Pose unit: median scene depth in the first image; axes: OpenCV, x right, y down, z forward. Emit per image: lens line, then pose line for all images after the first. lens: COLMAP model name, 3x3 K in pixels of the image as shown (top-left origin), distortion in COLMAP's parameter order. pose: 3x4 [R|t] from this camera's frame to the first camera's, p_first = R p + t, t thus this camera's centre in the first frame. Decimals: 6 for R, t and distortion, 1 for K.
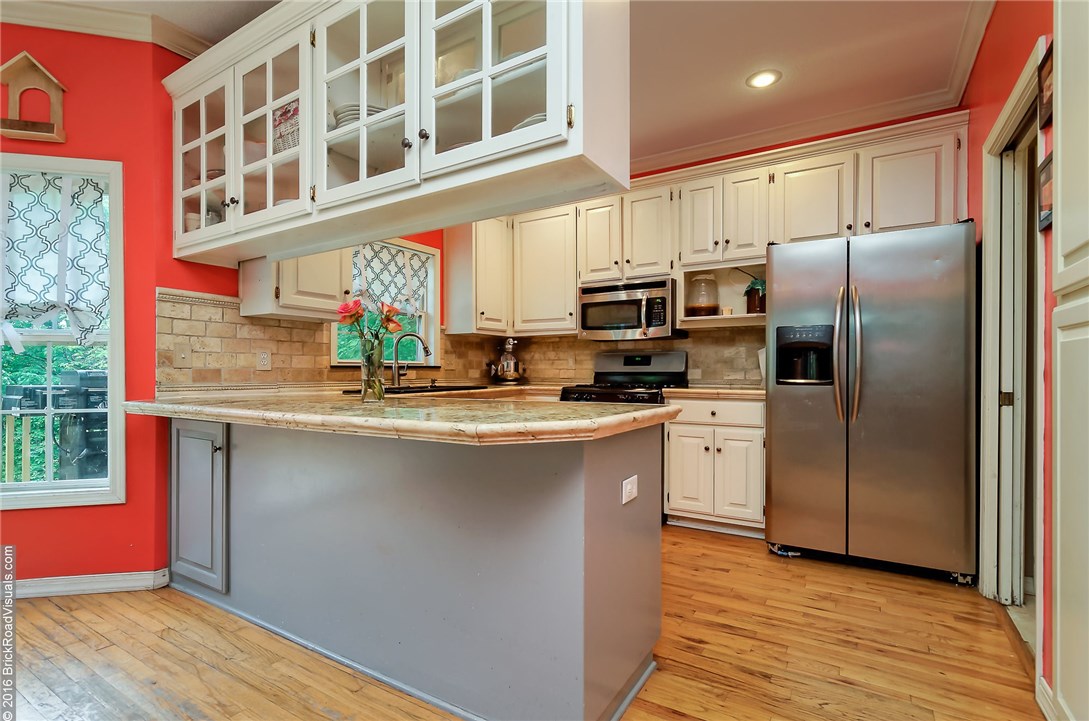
lens RADIAL K [[524.2, 0, 537.0], [0, 524.2, 369.6], [0, 0, 1]] dist [0.000326, -0.000038]
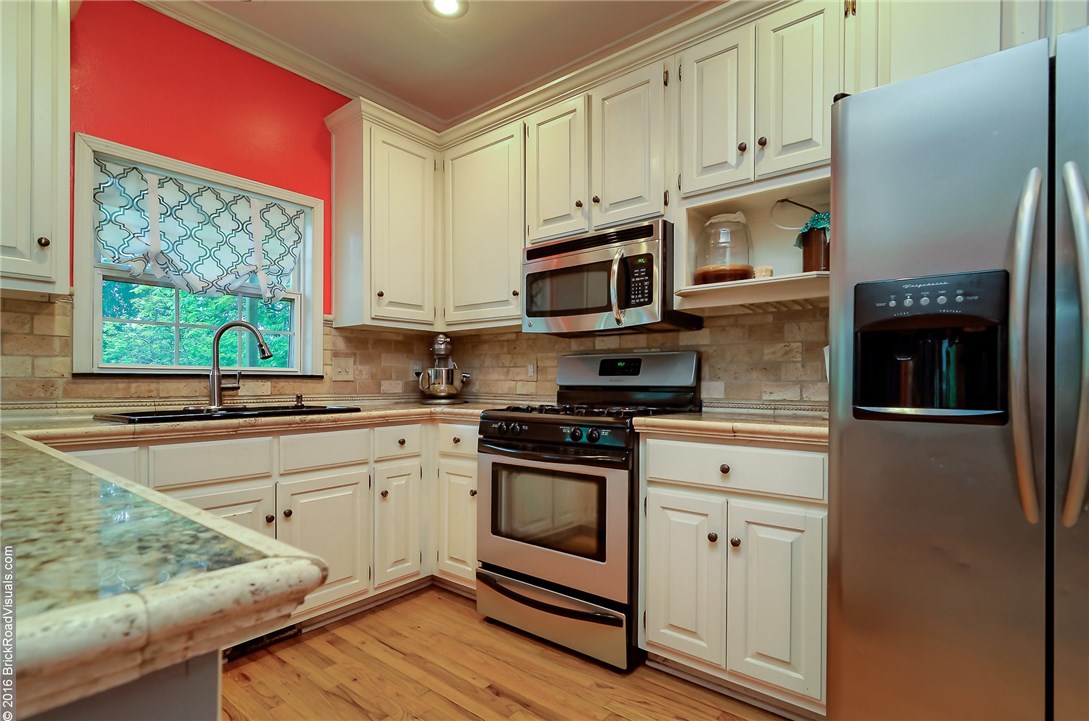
lens RADIAL K [[524.2, 0, 548.2], [0, 524.2, 380.2], [0, 0, 1]] dist [0.000326, -0.000038]
pose [[0.991828, 0.003772, -0.127527, 0.205394], [-0.004039, 0.999990, -0.001841, -0.000497], [0.127518, 0.002341, 0.991833, 0.423144]]
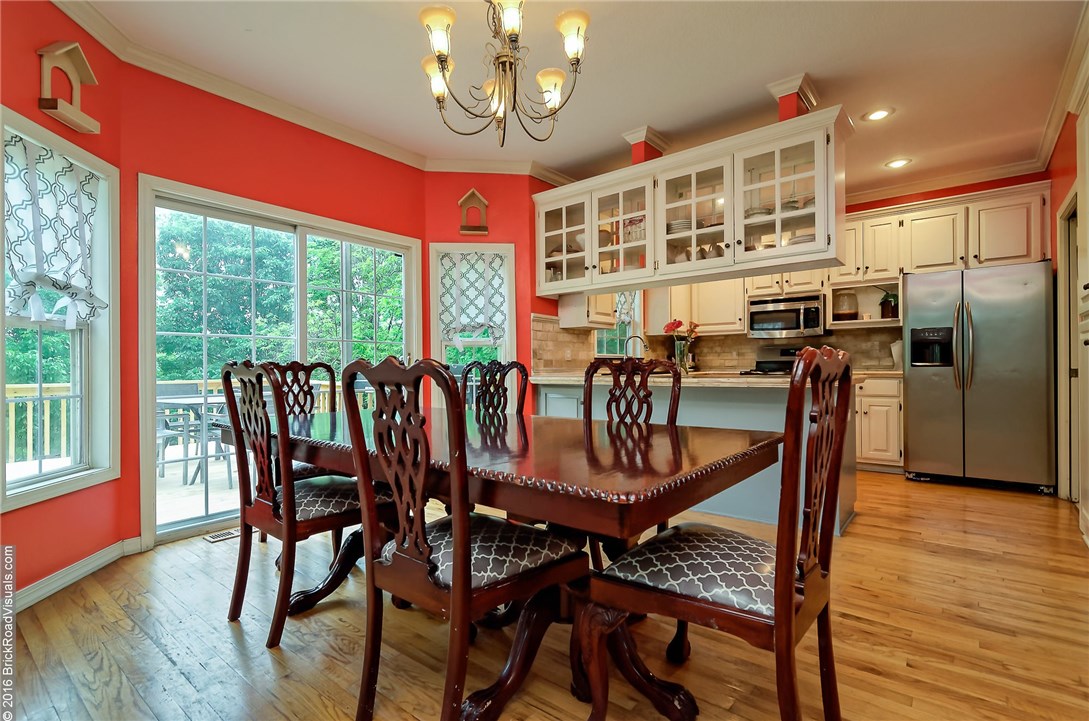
lens RADIAL K [[524.2, 0, 535.7], [0, 524.2, 362.4], [0, 0, 1]] dist [0.000326, -0.000038]
pose [[0.991123, -0.008965, -0.132646, -0.322587], [0.008357, 0.999952, -0.005140, 0.011370], [0.132686, 0.003985, 0.991150, -0.498658]]
